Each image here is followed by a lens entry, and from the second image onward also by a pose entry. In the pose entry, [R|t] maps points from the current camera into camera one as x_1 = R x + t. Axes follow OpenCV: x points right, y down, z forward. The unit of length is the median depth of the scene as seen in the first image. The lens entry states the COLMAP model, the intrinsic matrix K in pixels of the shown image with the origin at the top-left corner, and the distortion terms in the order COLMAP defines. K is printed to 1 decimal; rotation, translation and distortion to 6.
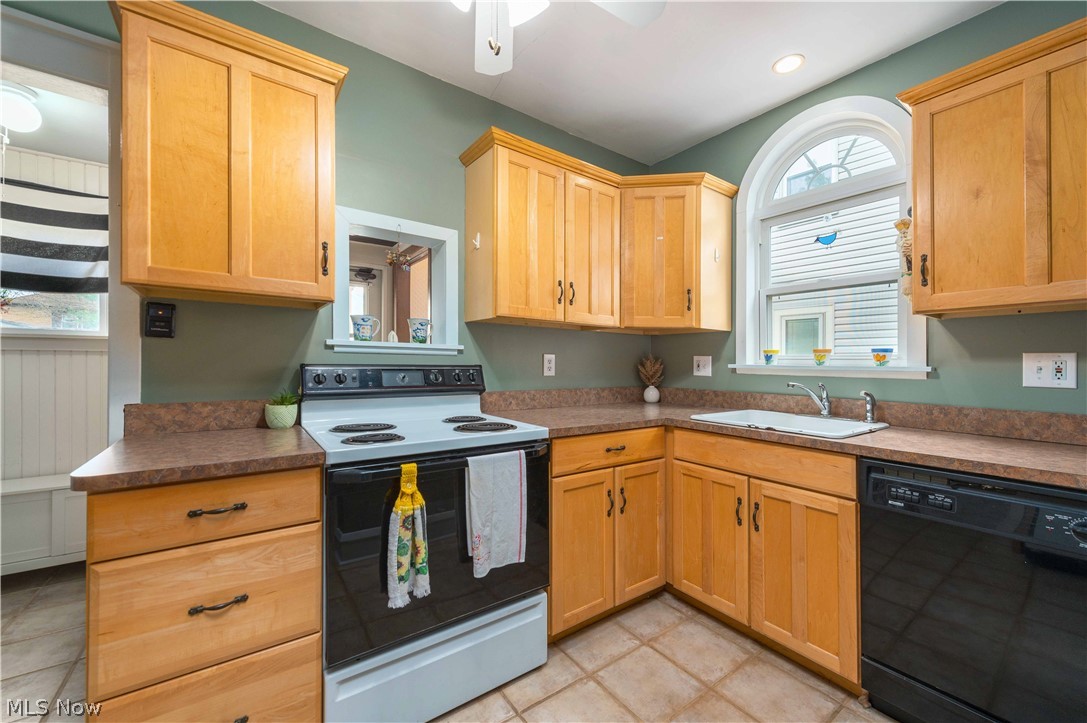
lens RADIAL K [[410.3, 0, 528.7], [0, 410.3, 354.6], [0, 0, 1]] dist [0.018460, -0.007691]
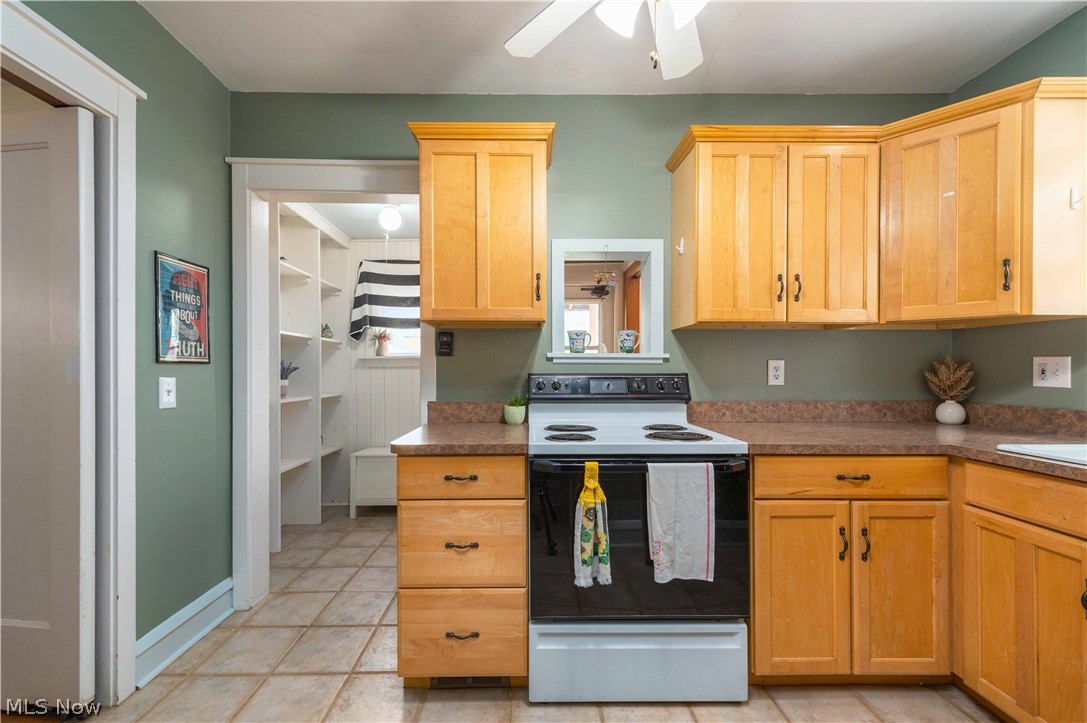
lens RADIAL K [[430.1, 0, 559.8], [0, 430.1, 362.2], [0, 0, 1]] dist [0.008995, -0.000760]
pose [[0.824982, -0.023515, -0.564669, 0.249718], [0.021166, 0.999719, -0.010708, 0.004468], [0.564762, -0.003118, 0.825248, -0.009785]]
